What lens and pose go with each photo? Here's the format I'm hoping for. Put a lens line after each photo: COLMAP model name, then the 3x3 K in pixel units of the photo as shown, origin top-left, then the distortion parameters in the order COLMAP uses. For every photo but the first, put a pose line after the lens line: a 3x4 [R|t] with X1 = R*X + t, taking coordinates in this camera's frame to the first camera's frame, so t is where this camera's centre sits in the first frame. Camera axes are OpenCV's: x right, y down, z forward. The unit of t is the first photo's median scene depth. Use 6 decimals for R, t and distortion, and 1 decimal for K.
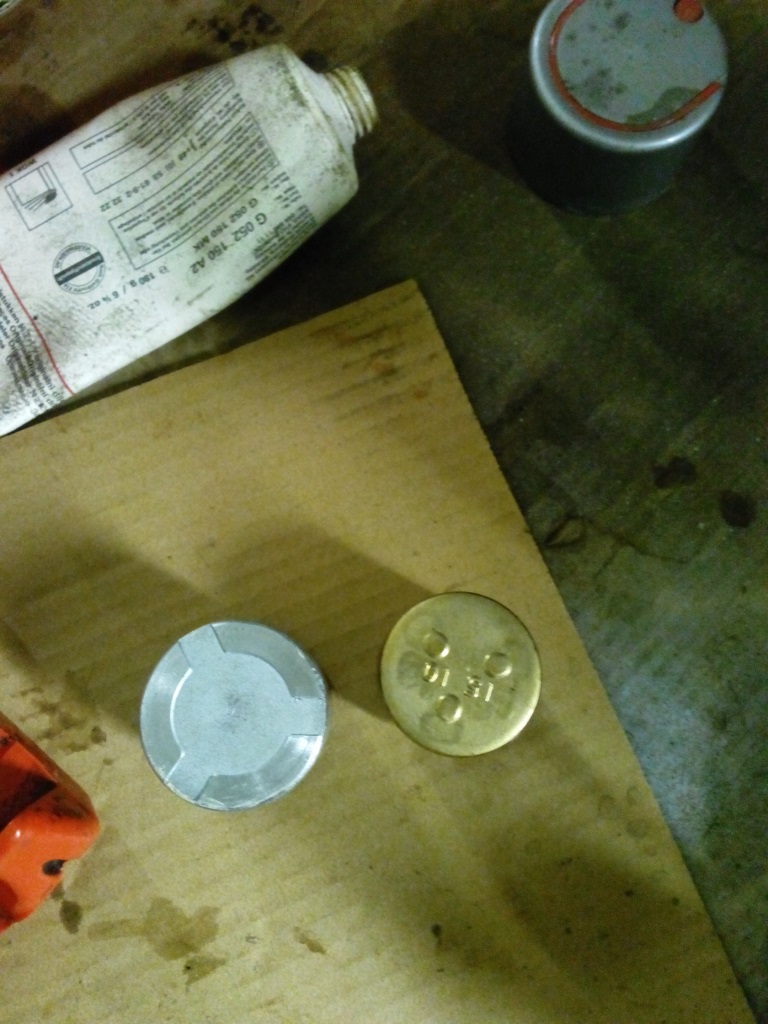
lens RADIAL K [[861.0, 0, 378.9], [0, 861.0, 552.4], [0, 0, 1]] dist [0.098517, -0.225304]
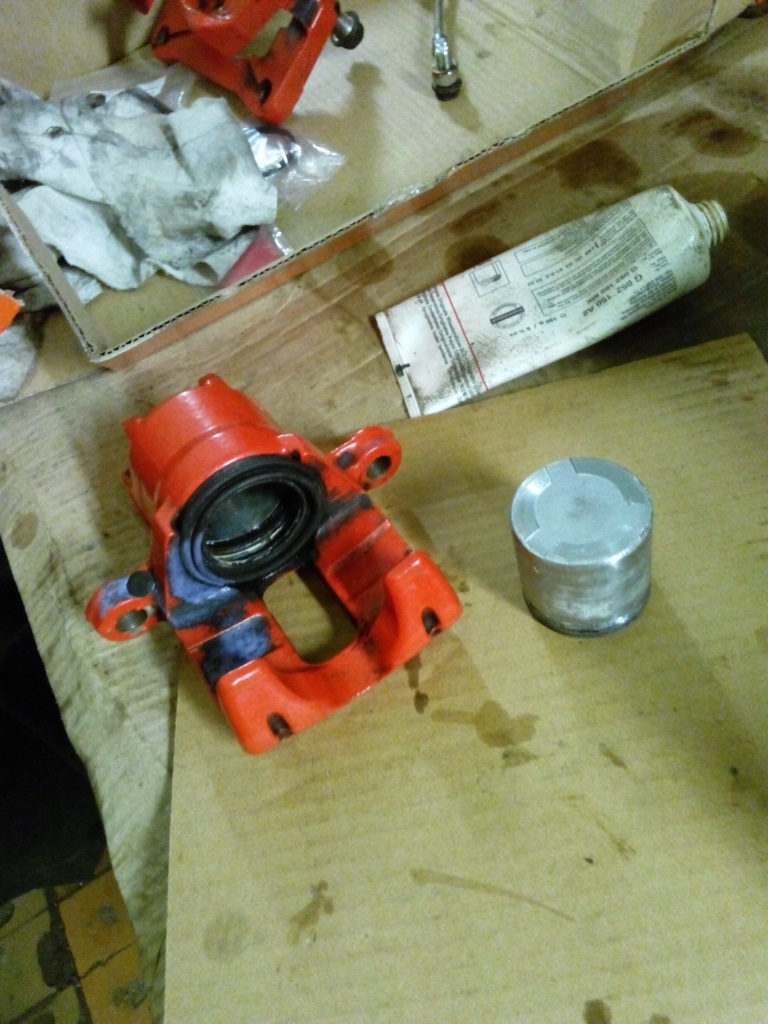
lens RADIAL K [[849.8, 0, 368.1], [0, 849.8, 553.8], [0, 0, 1]] dist [0.103168, -0.187009]
pose [[0.929189, 0.087891, -0.359002, 0.003559], [-0.228582, 0.899935, -0.371305, 0.659474], [0.290444, 0.427074, 0.856300, -0.174309]]
